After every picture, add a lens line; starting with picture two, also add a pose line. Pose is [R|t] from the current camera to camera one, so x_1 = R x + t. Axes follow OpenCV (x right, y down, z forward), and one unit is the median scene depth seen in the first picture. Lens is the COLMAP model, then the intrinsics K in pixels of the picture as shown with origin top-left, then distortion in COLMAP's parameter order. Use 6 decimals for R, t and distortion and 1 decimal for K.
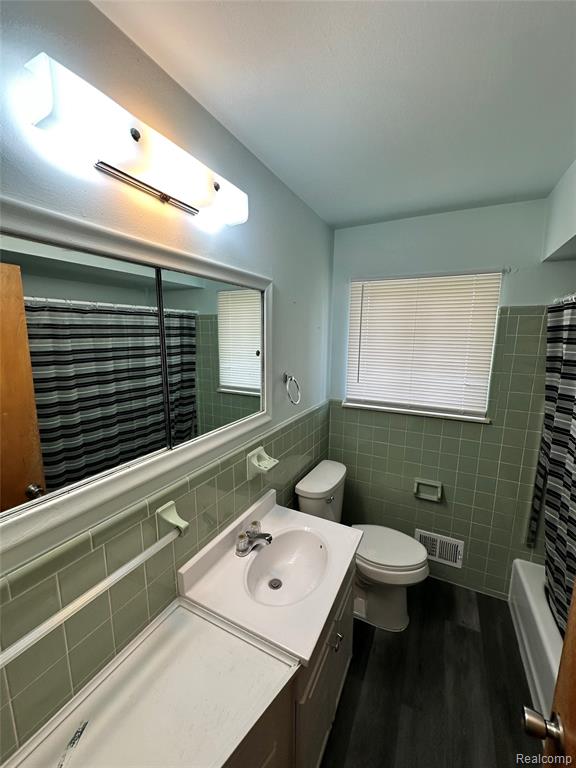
lens RADIAL K [[305.9, 0, 289.6], [0, 305.9, 386.3], [0, 0, 1]] dist [0.000794, 0.000077]
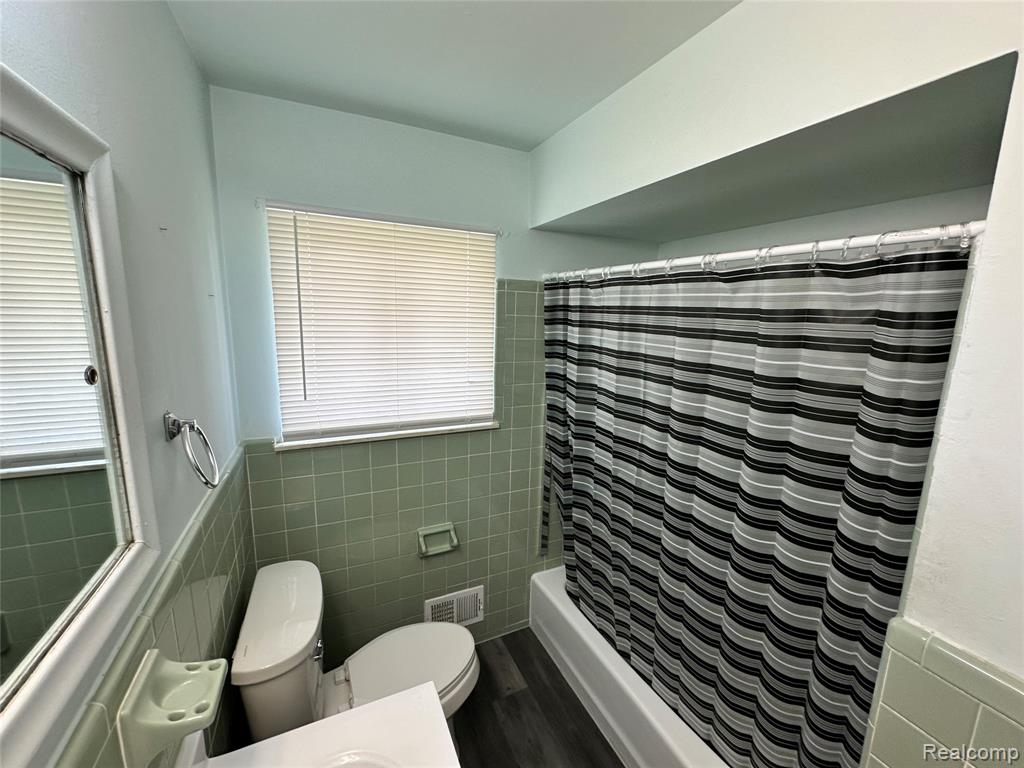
lens RADIAL K [[407.9, 0, 509.6], [0, 407.9, 383.5], [0, 0, 1]] dist [0.000794, 0.000077]
pose [[0.614401, -0.128335, 0.778486, -0.133286], [0.111797, 0.990888, 0.075116, -0.067598], [-0.781033, 0.040882, 0.623150, 0.330633]]
